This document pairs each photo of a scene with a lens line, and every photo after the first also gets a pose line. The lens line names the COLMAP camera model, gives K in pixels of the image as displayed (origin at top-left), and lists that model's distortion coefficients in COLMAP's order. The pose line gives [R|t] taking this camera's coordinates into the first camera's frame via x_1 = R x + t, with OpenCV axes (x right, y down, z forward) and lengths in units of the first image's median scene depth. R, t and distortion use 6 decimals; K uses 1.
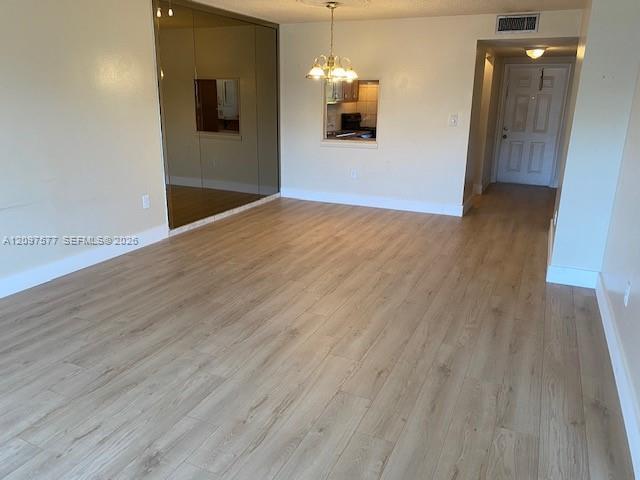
lens RADIAL K [[478.6, 0, 309.4], [0, 478.6, 238.7], [0, 0, 1]] dist [0.013060, -0.001076]
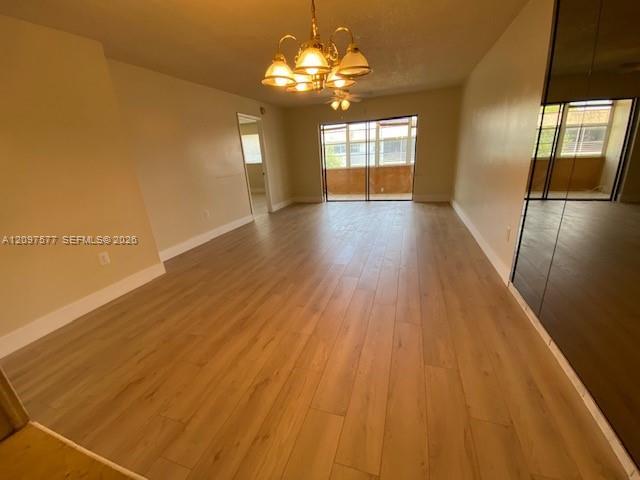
lens RADIAL K [[254.8, 0, 320.0], [0, 254.8, 240.0], [0, 0, 1]] dist [0.026931, -0.018906]
pose [[-0.991031, 0.077273, -0.109022, 0.100711], [0.001009, 0.820159, 0.572135, -0.391702], [0.133626, 0.566894, -0.812881, 1.479120]]
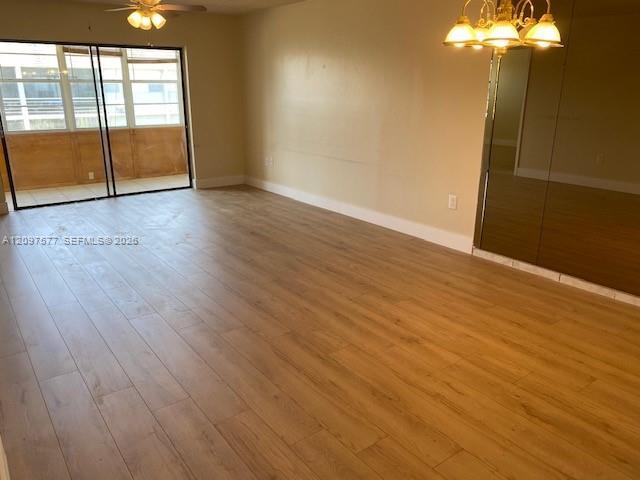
lens RADIAL K [[491.8, 0, 330.3], [0, 491.8, 243.4], [0, 0, 1]] dist [0.049798, -0.000622]
pose [[-0.453405, 0.251682, -0.855032, 0.643883], [-0.266727, 0.877029, 0.399596, -0.346829], [0.850459, 0.409239, -0.330519, 1.227472]]
